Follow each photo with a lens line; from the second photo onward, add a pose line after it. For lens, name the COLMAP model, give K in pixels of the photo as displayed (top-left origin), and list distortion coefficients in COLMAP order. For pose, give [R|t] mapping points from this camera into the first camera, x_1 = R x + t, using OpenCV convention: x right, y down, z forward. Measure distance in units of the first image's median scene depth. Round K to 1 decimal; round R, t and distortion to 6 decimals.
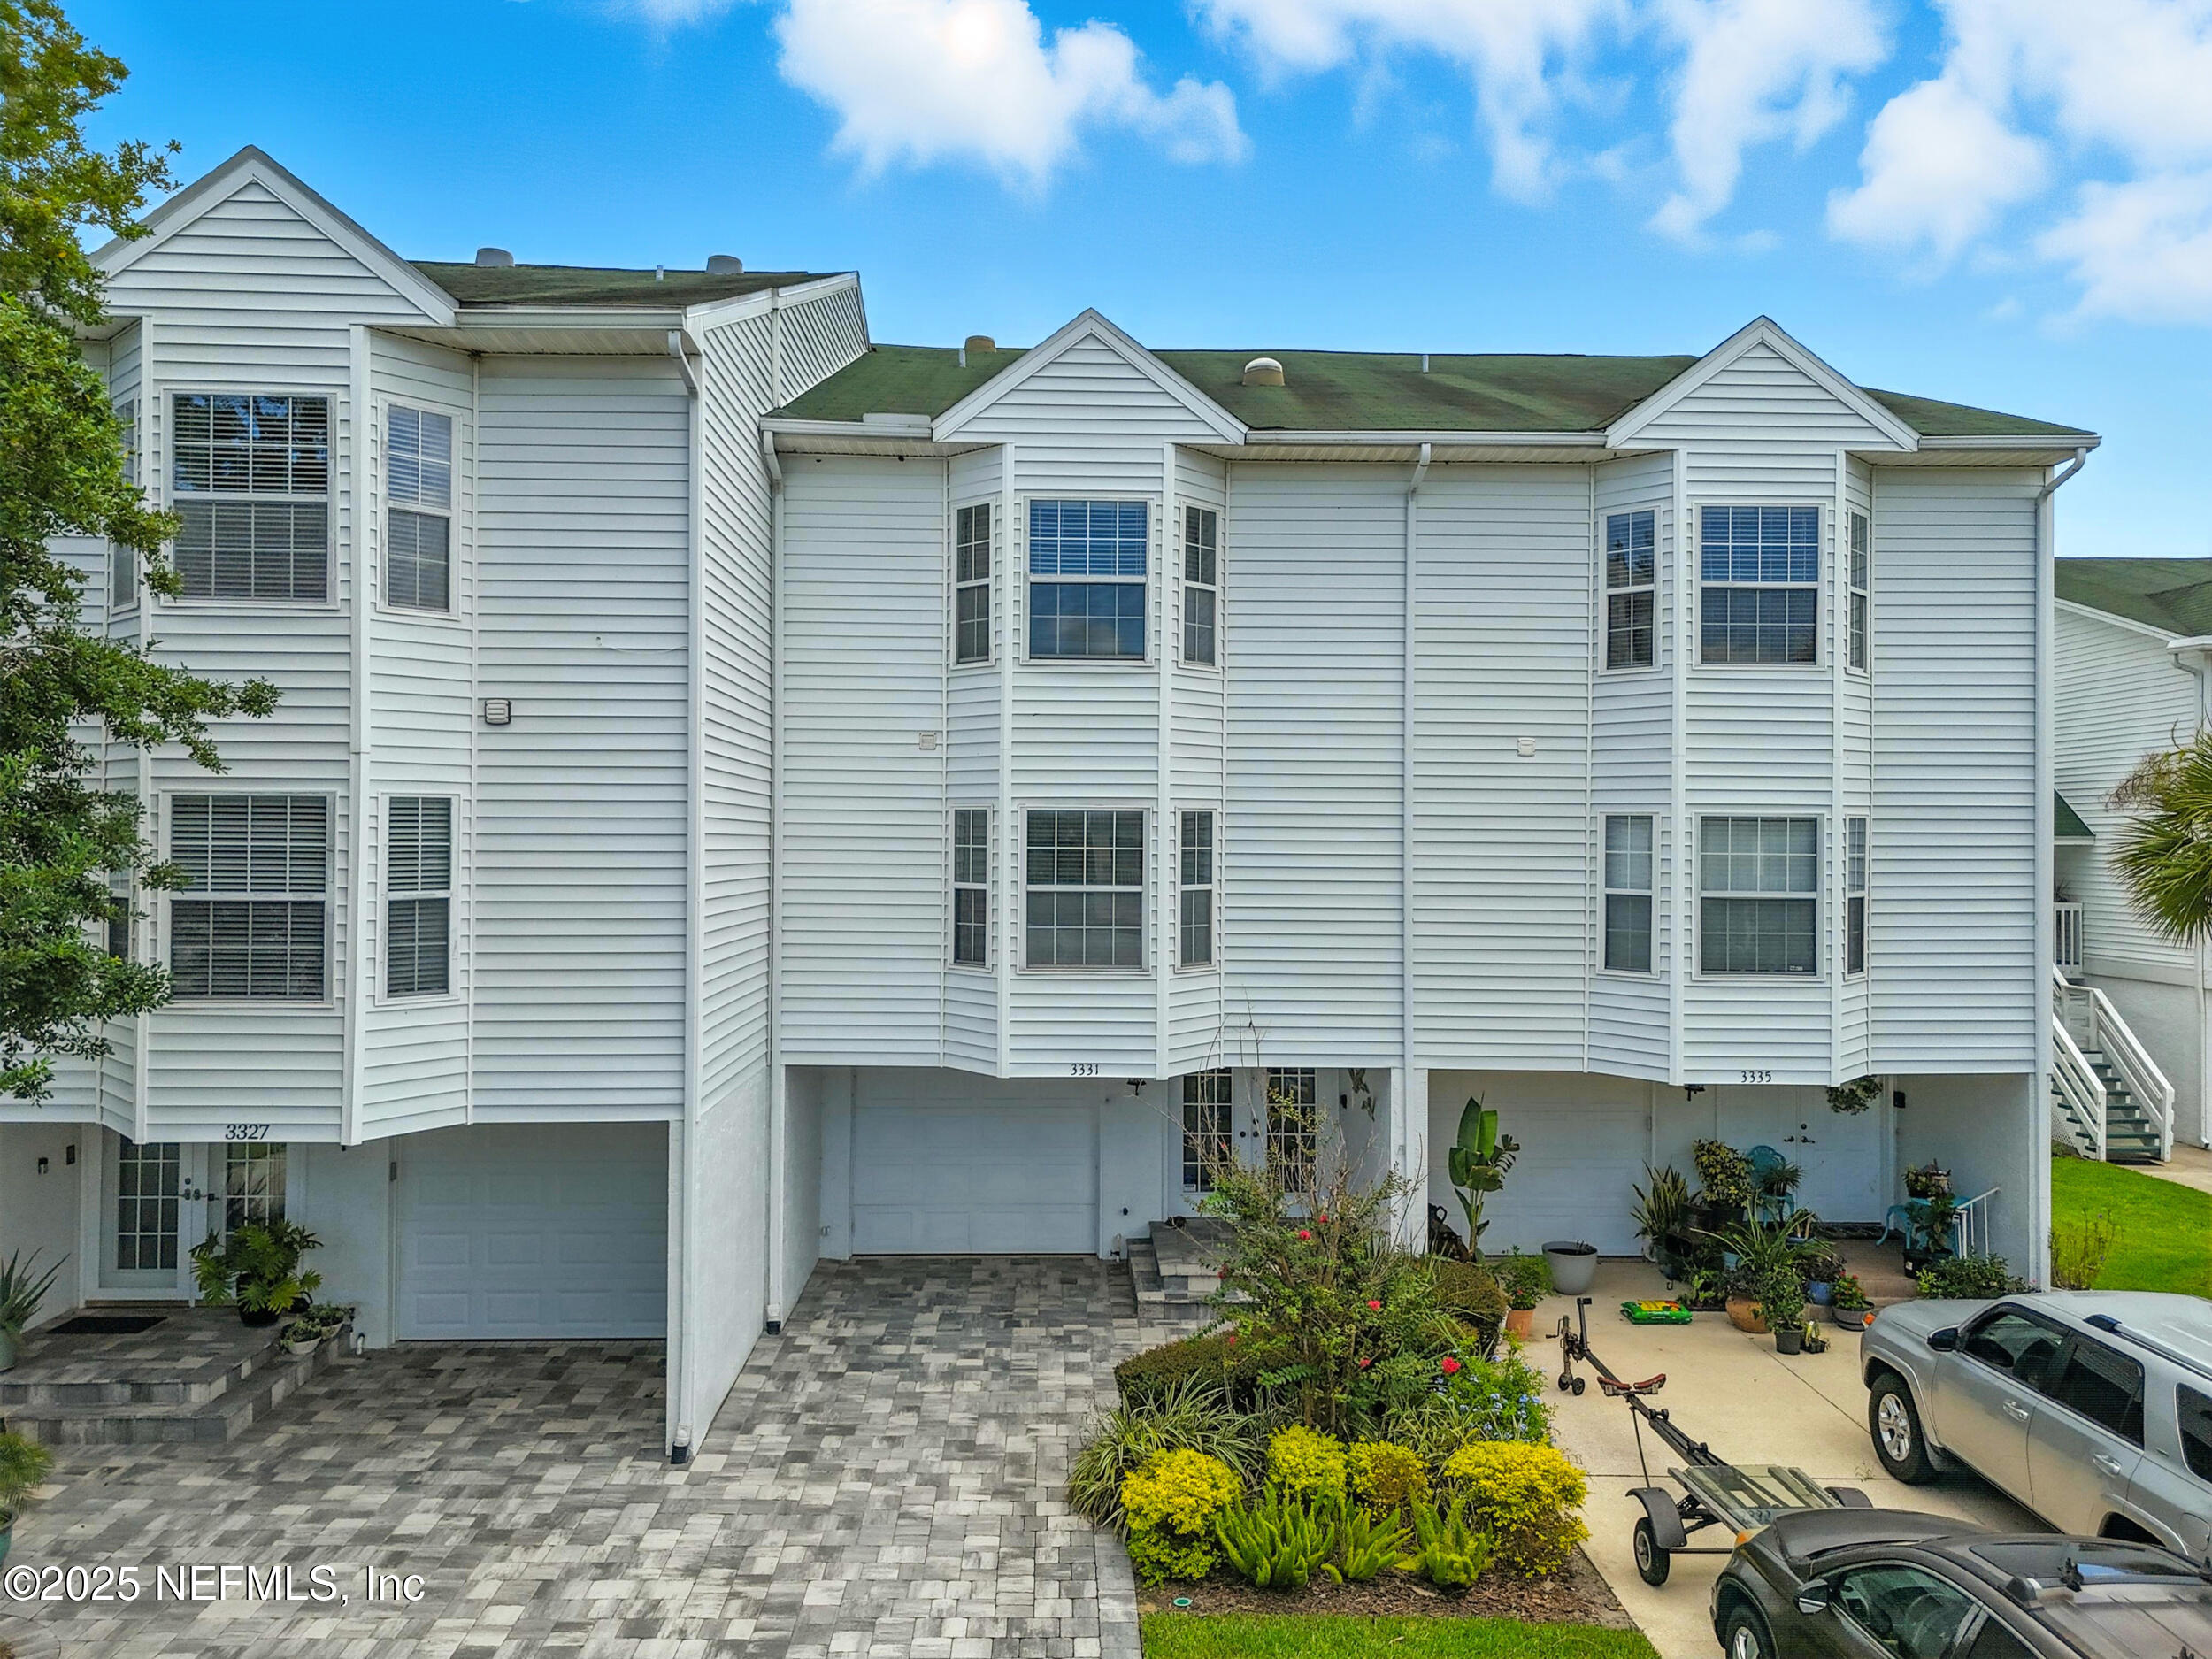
lens RADIAL K [[1673.4, 0, 1102.9], [0, 1673.4, 838.4], [0, 0, 1]] dist [0.081456, -0.077133]
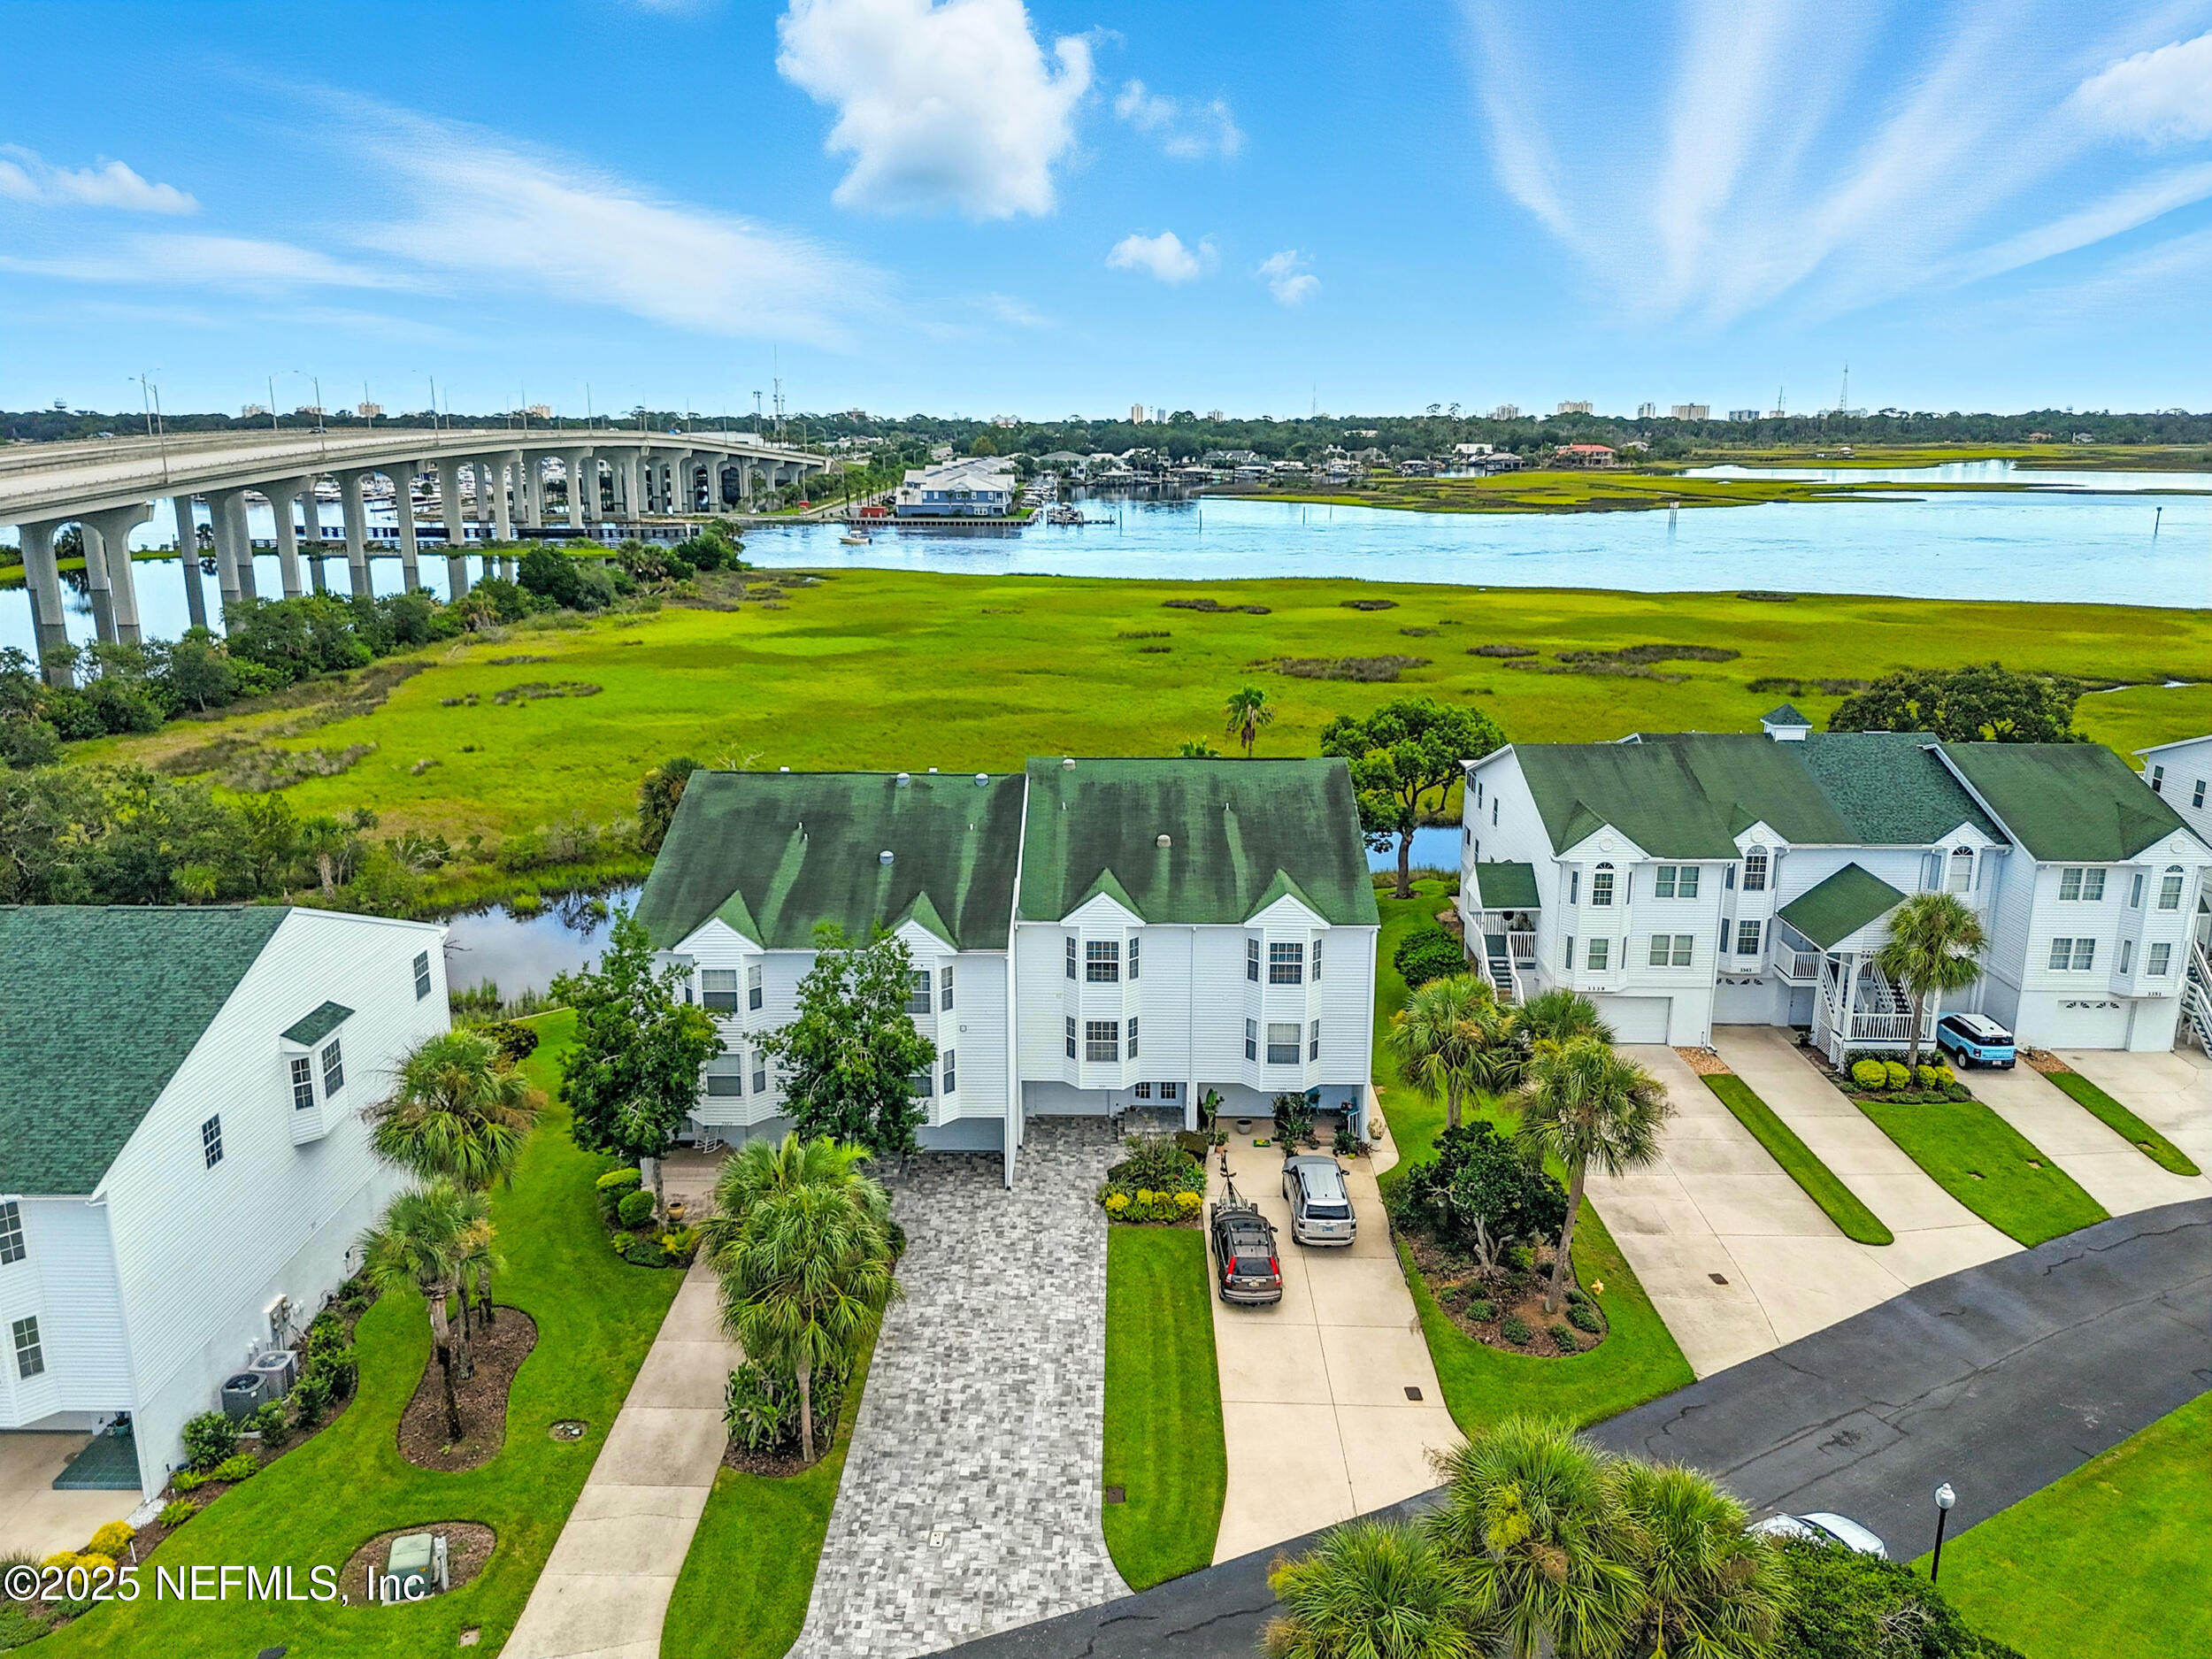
lens RADIAL K [[1448.8, 0, 1100.7], [0, 1448.8, 867.5], [0, 0, 1]] dist [0.077187, -0.093348]
pose [[0.999113, 0.005009, -0.041812, 0.118940], [0.004733, 0.973254, 0.229684, -1.084902], [0.041844, -0.229678, 0.972367, -2.043780]]
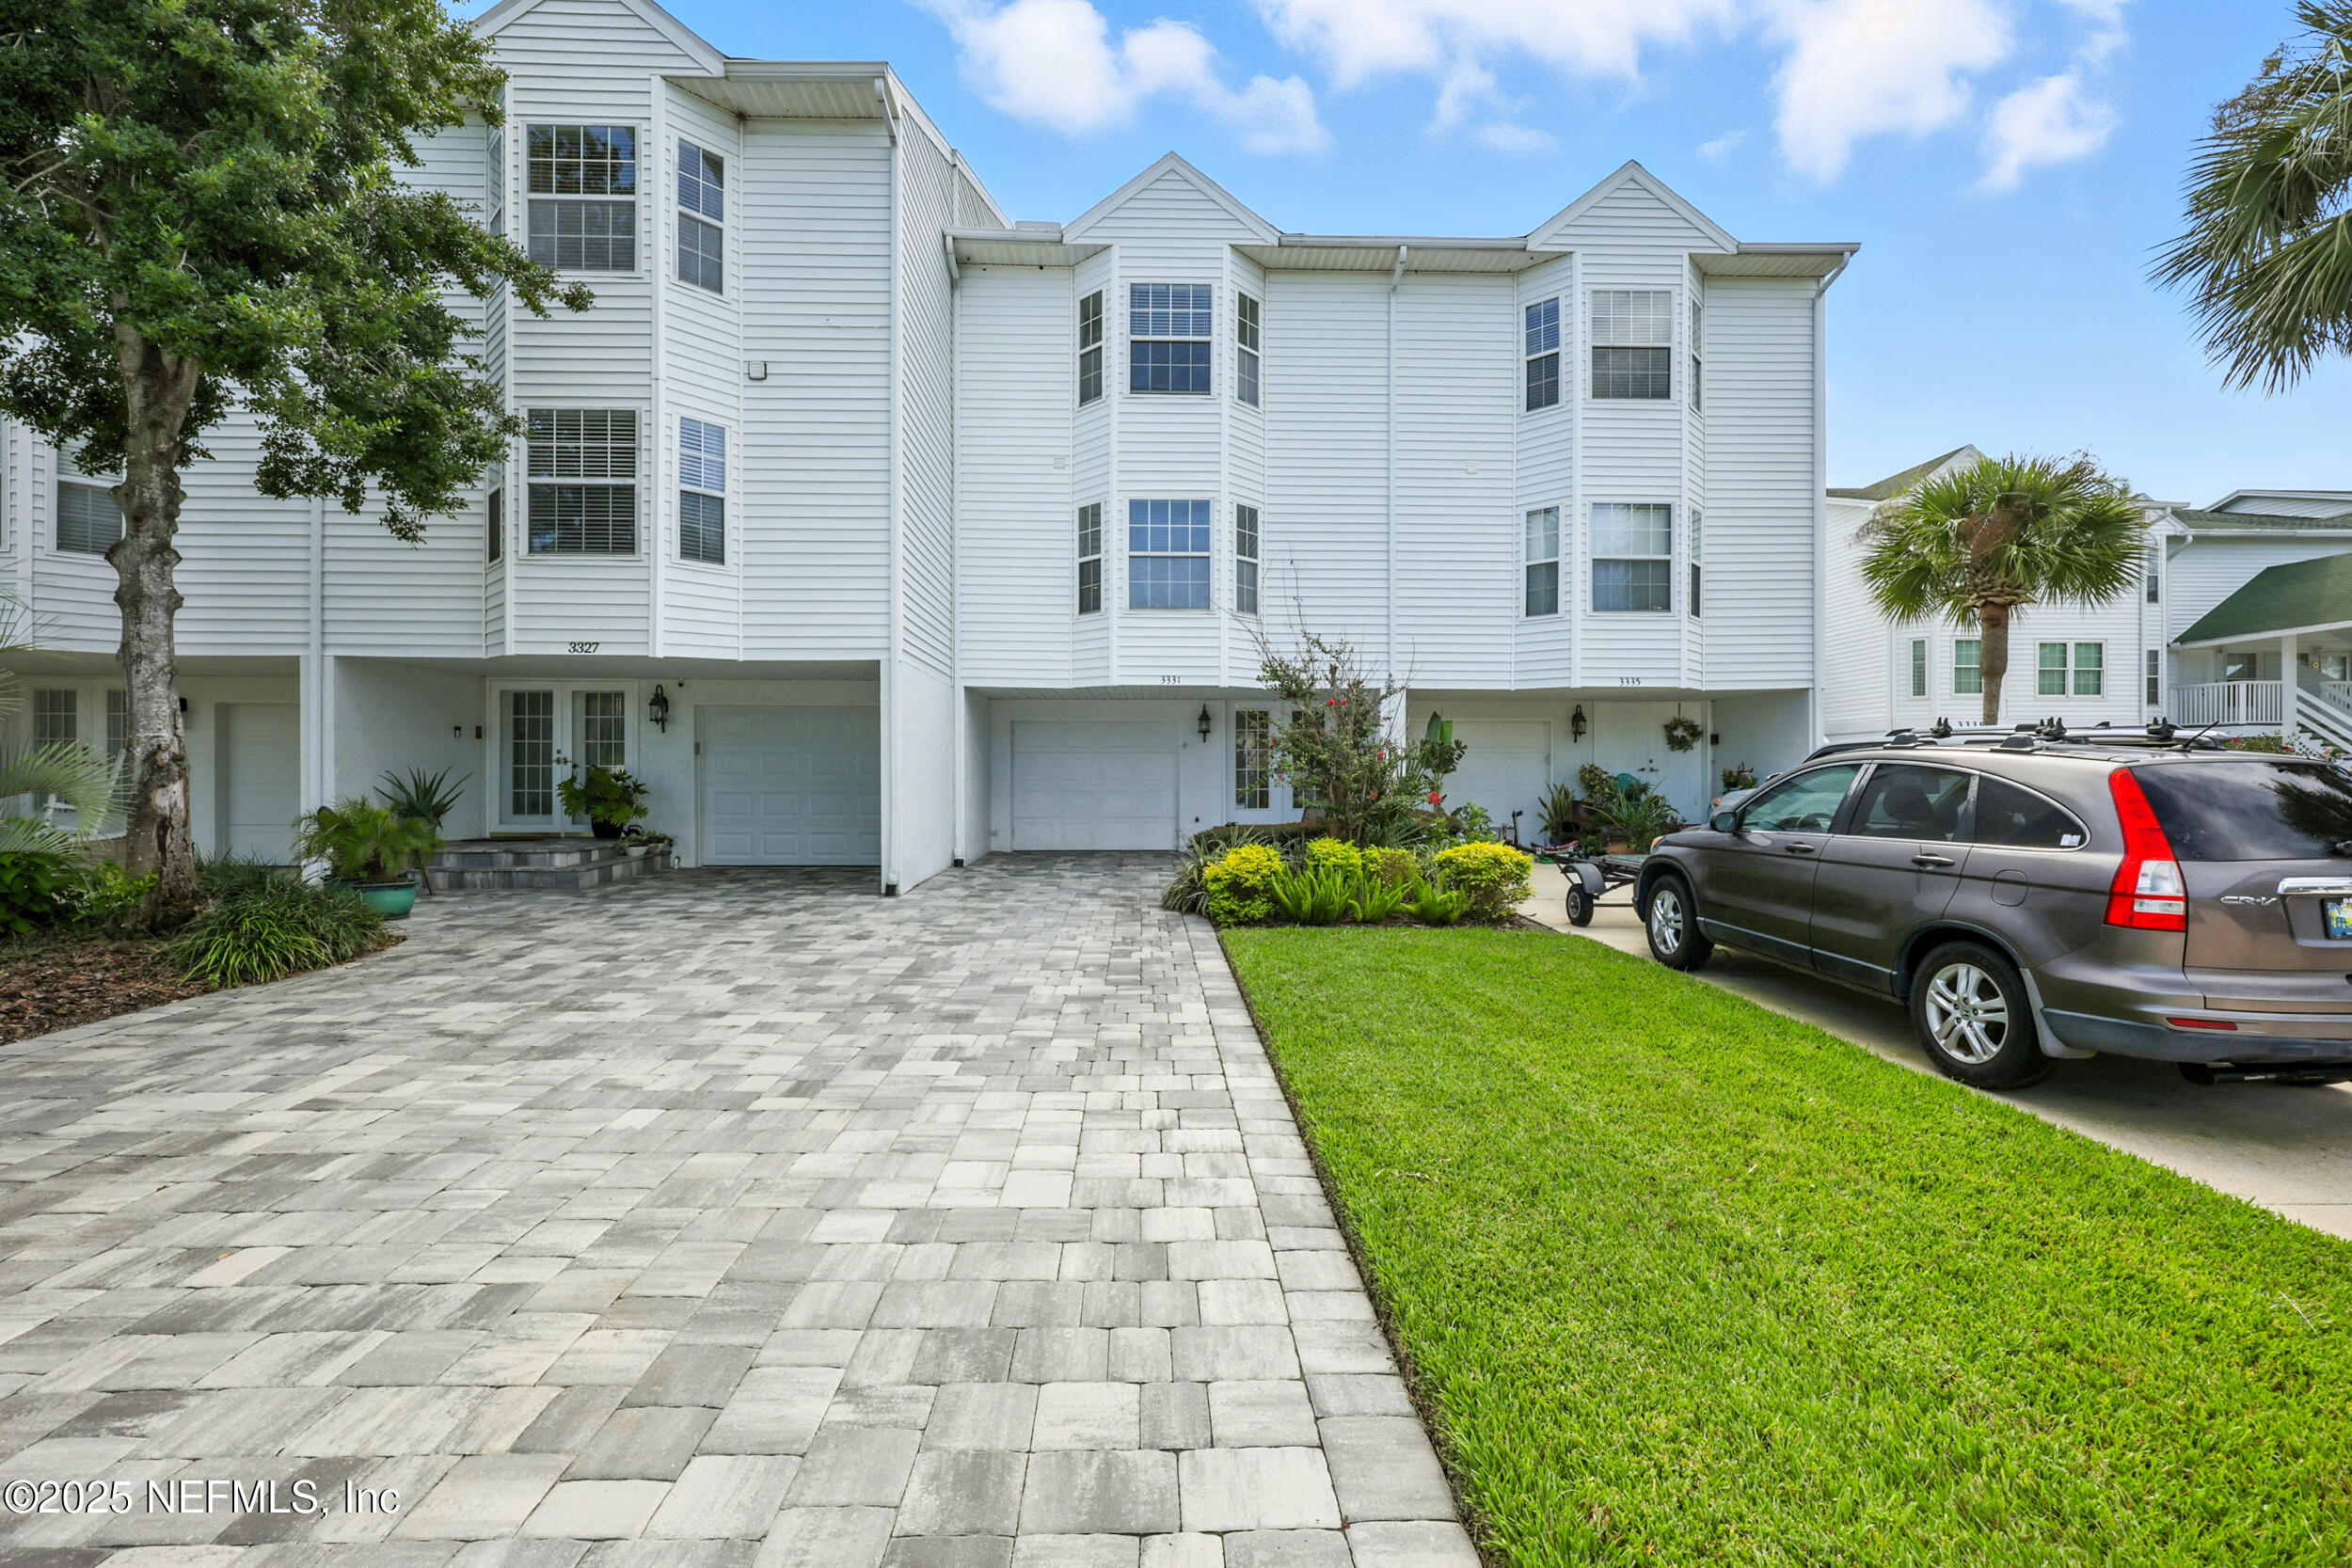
lens RADIAL K [[1048.7, 0, 1176.3], [0, 1048.7, 777.9], [0, 0, 1]] dist [-0.000936, -0.000517]
pose [[0.999975, -0.005737, 0.004240, -0.010098], [0.005691, 0.999925, 0.010880, 0.212690], [-0.004302, -0.010855, 0.999932, 0.095064]]
